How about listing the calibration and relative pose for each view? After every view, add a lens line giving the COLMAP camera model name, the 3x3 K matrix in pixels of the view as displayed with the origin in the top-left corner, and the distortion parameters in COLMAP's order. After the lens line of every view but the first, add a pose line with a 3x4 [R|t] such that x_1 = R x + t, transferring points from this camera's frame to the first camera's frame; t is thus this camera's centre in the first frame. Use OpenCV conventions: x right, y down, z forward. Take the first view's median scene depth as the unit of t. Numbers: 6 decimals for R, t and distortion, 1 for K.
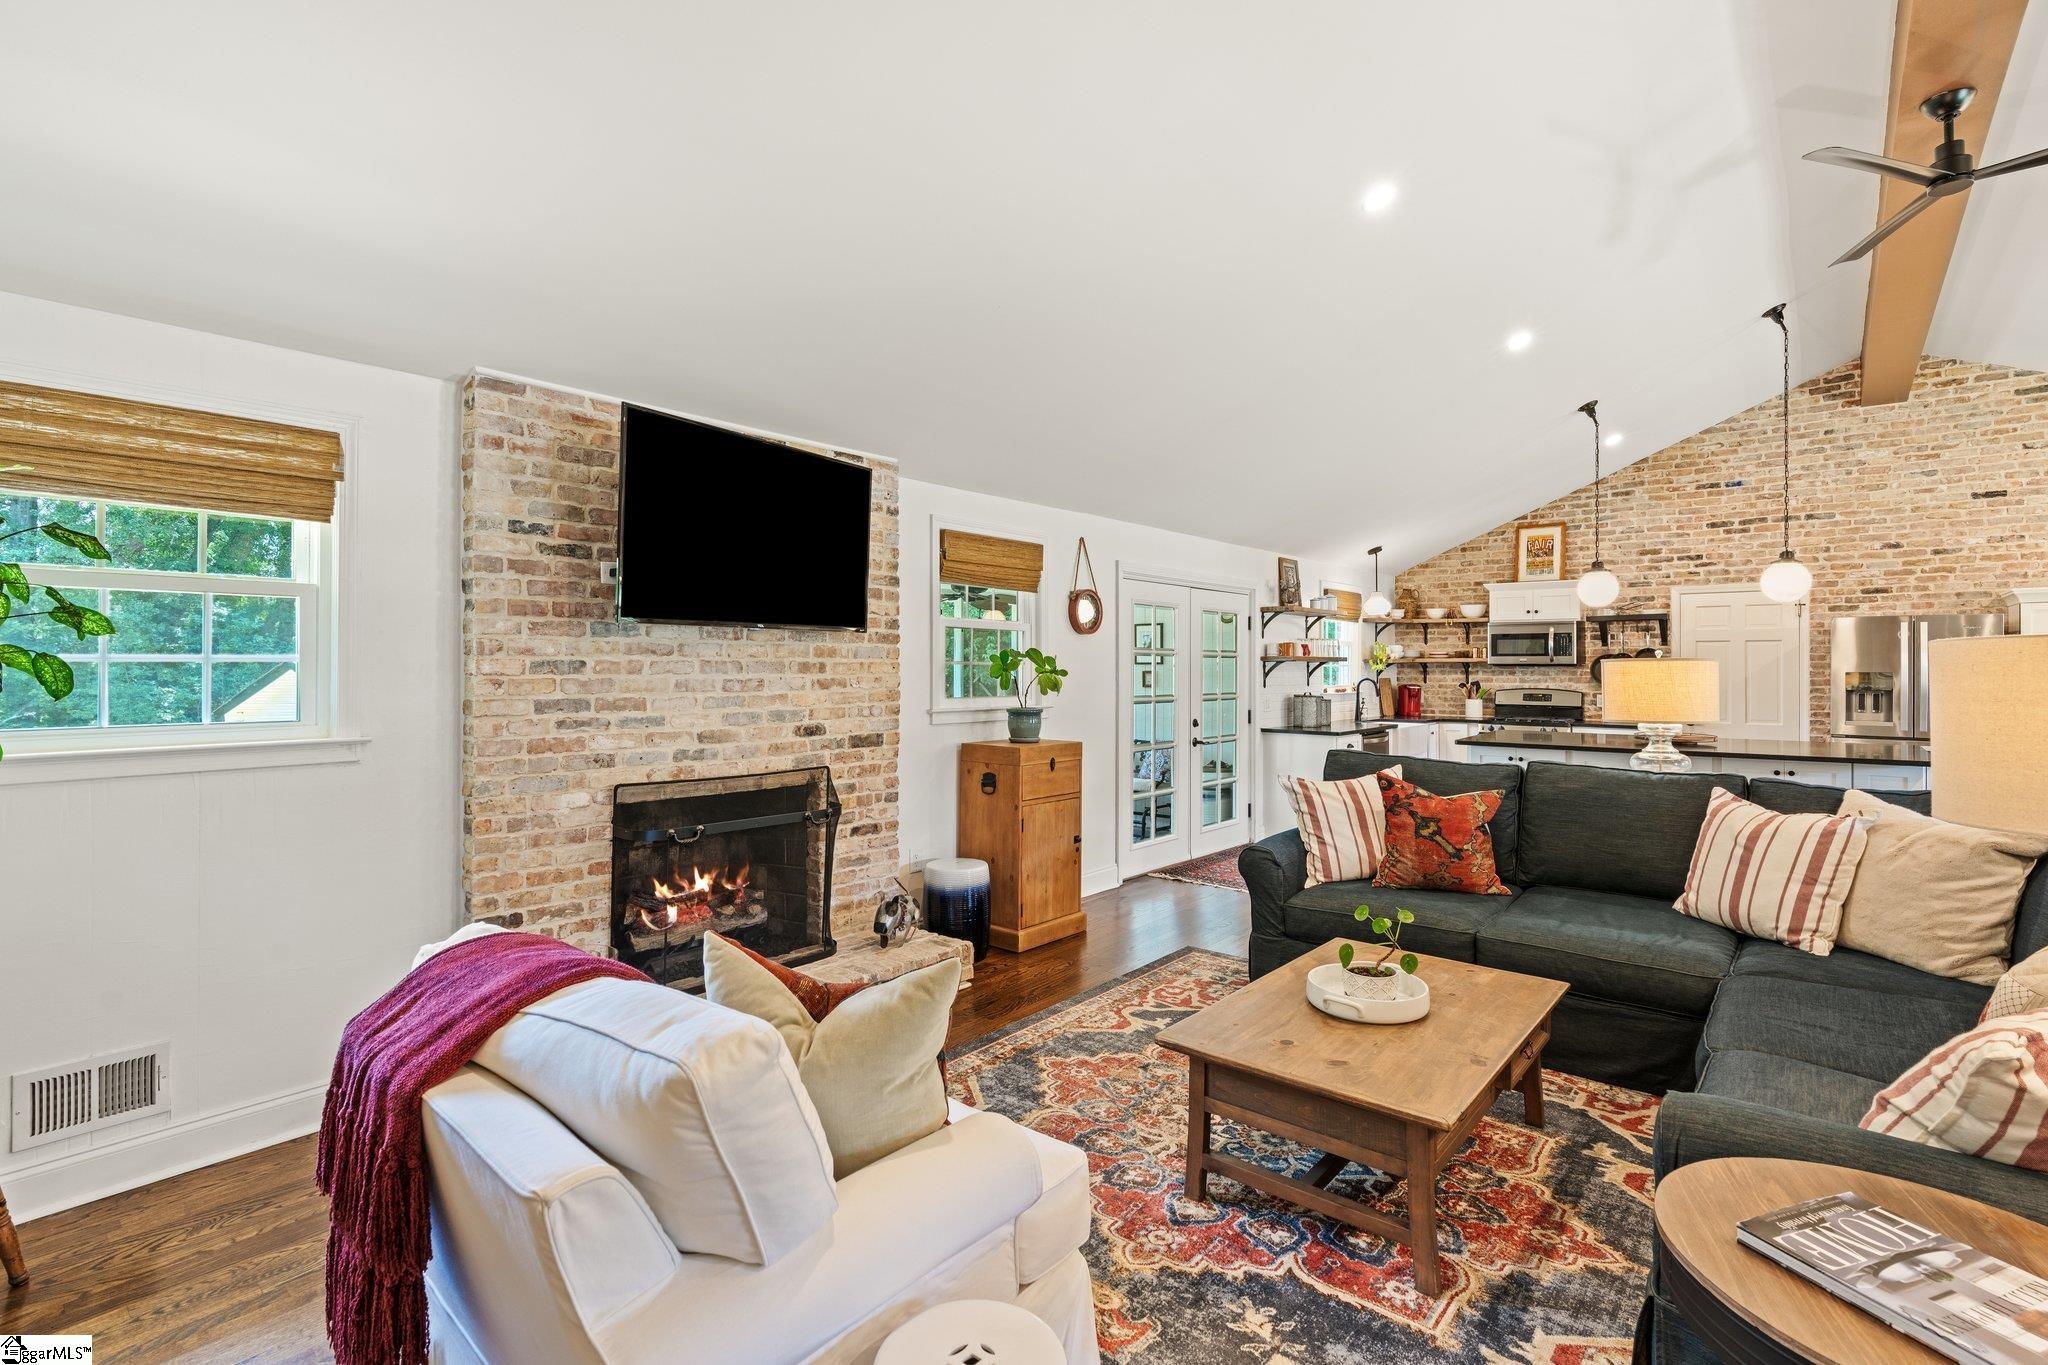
lens RADIAL K [[941.1, 0, 1033.8], [0, 941.1, 666.5], [0, 0, 1]] dist [-0.012020, 0.004771]
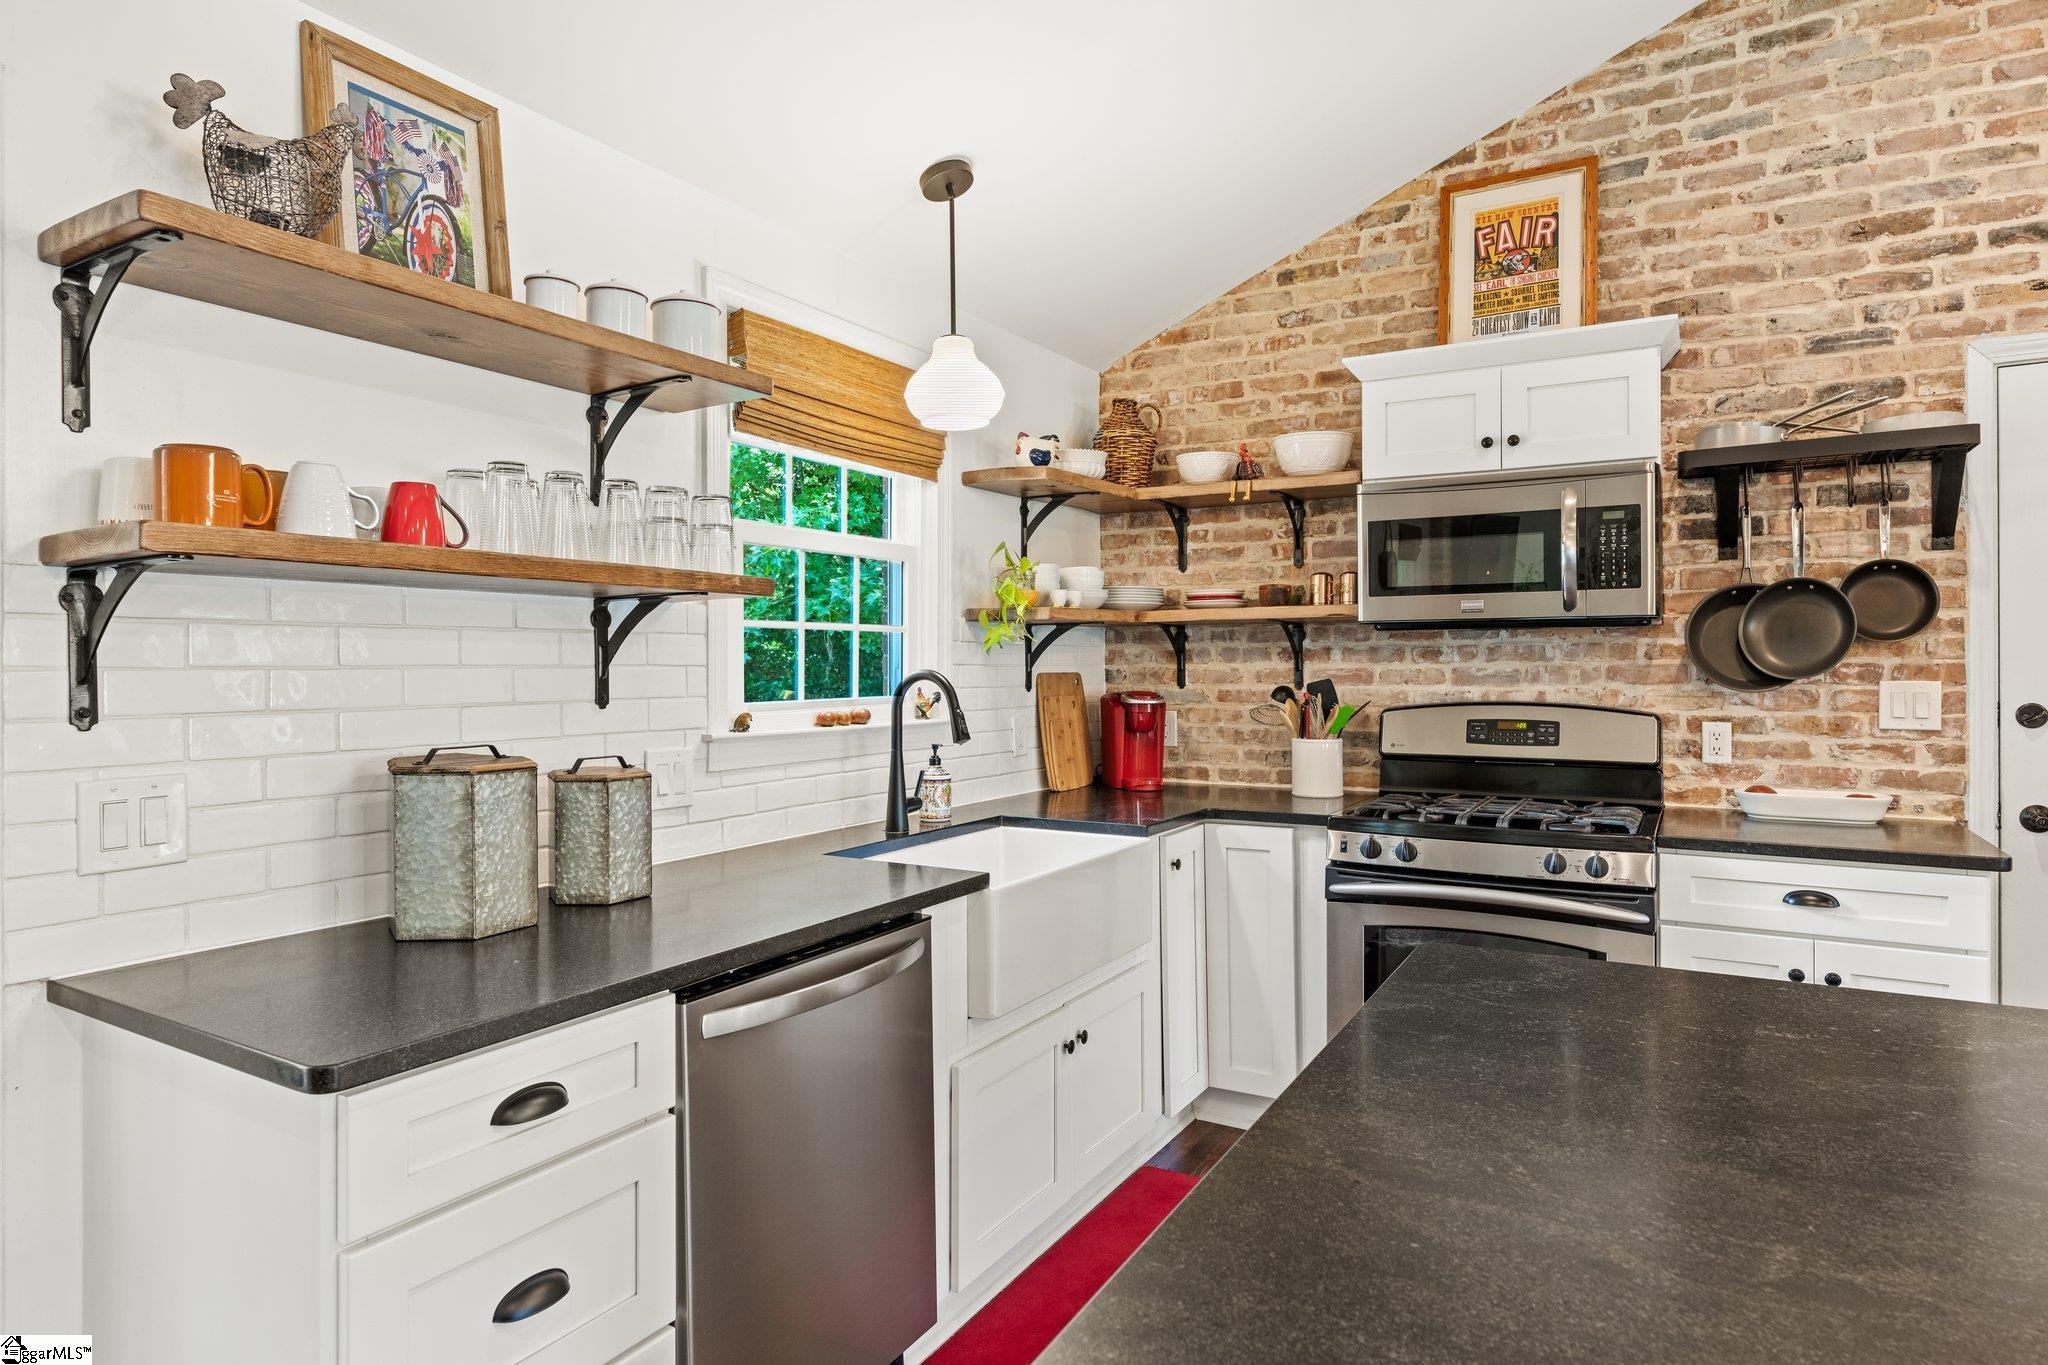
lens RADIAL K [[1150.7, 0, 1028.3], [0, 1150.7, 663.0], [0, 0, 1]] dist [-0.002278, 0.001744]
pose [[0.984791, -0.004751, 0.173680, 0.649701], [0.005335, 0.999982, -0.002893, 0.022110], [-0.173663, 0.003775, 0.984798, 1.350119]]
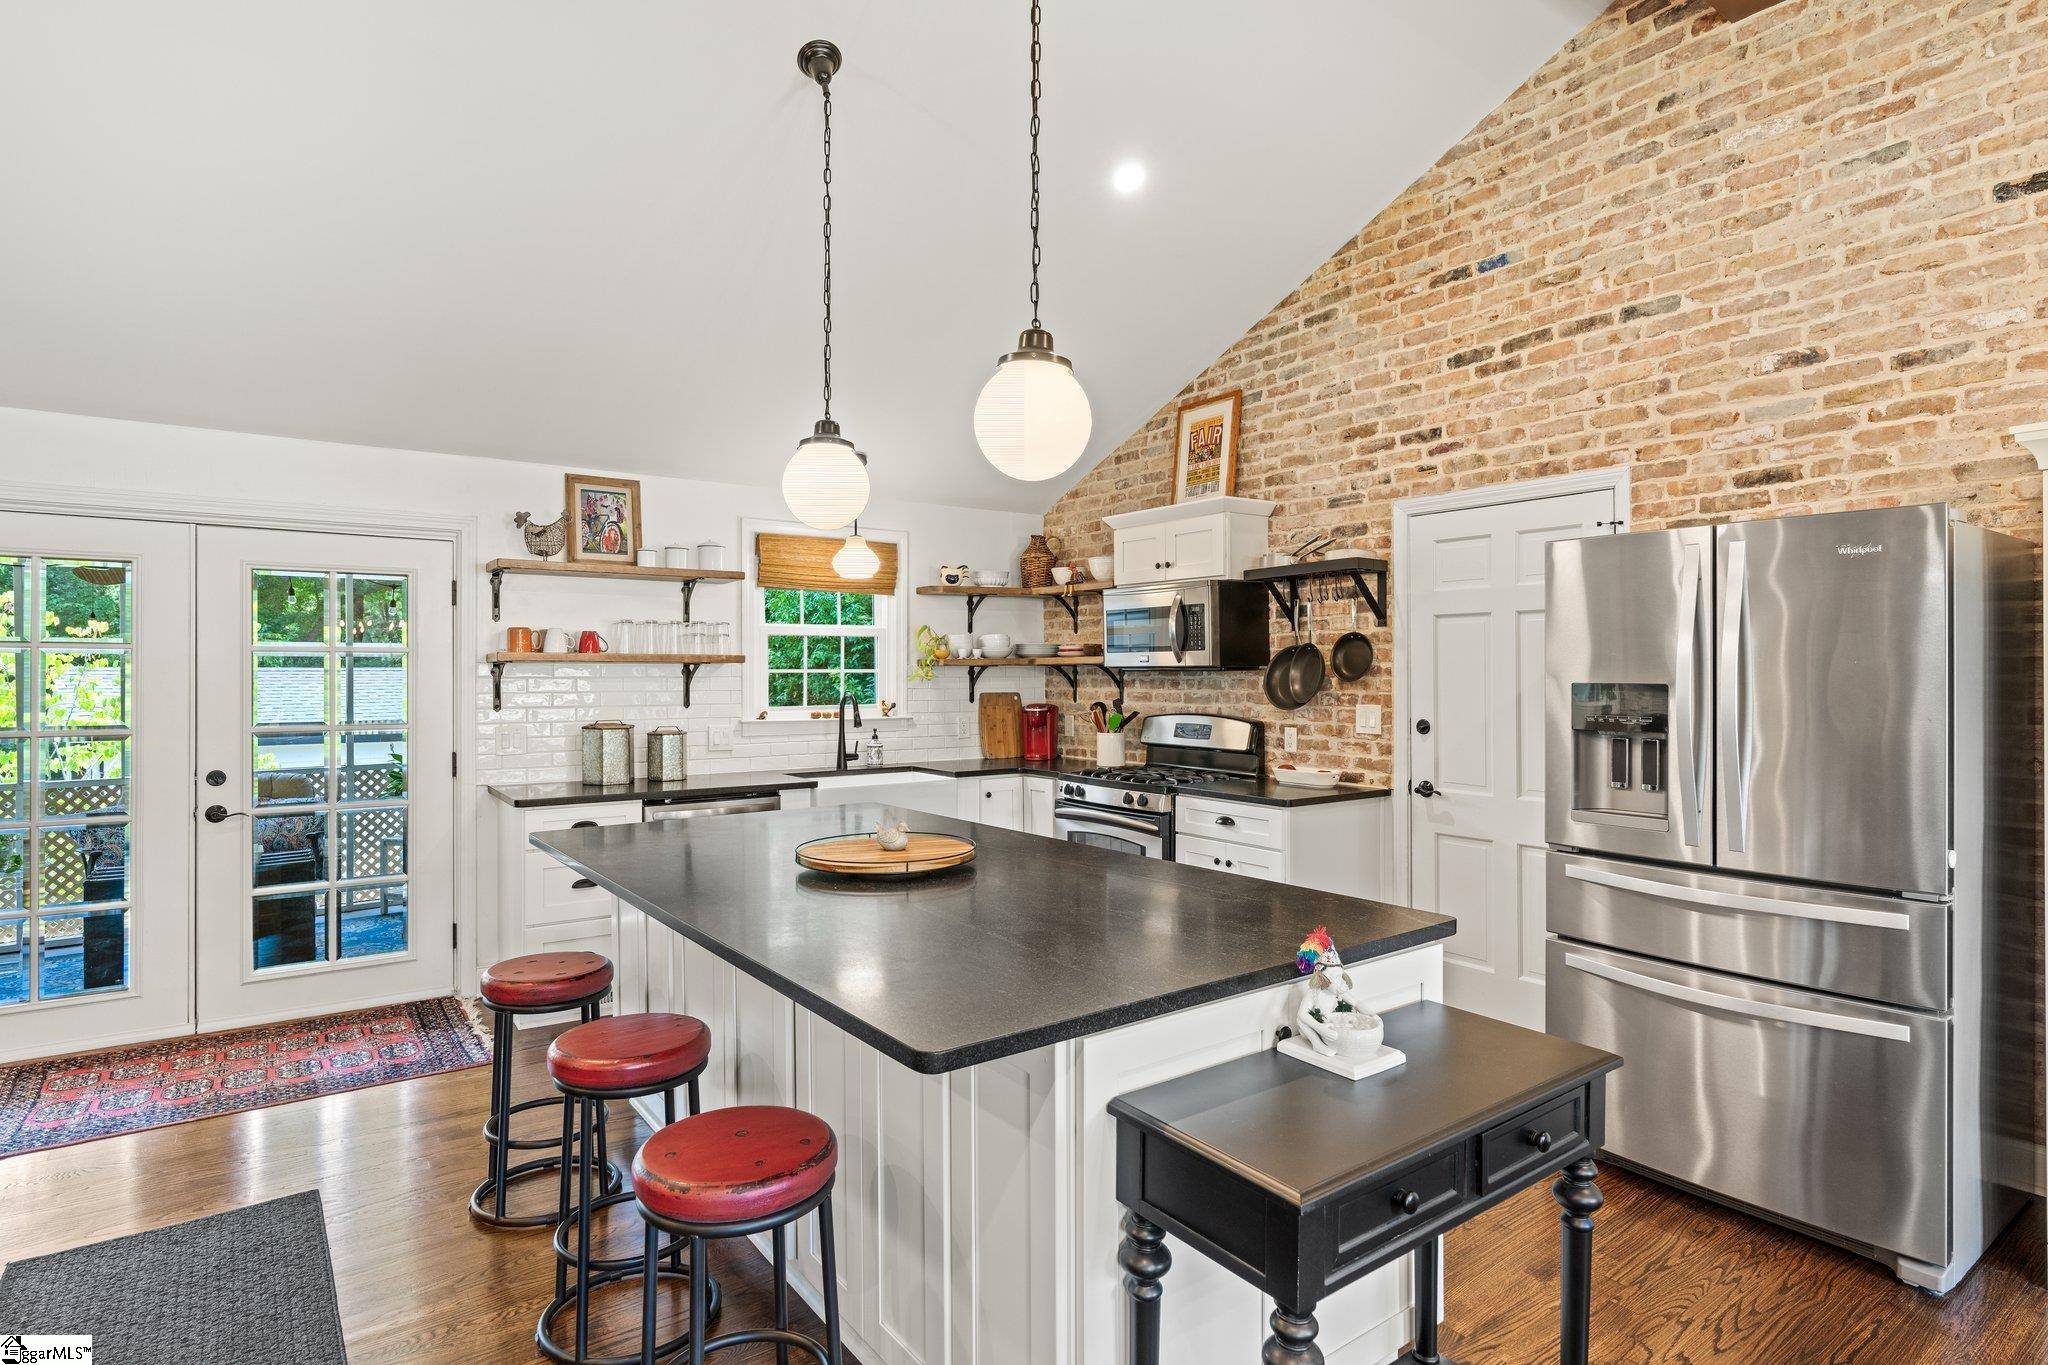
lens RADIAL K [[1059.5, 0, 1026.6], [0, 1059.5, 673.5], [0, 0, 1]] dist [-0.000871, 0.001736]
pose [[0.971292, -0.001685, -0.237885, 1.199126], [0.001257, 0.999997, -0.001950, 0.004349], [0.237887, 0.001596, 0.971291, 0.834620]]
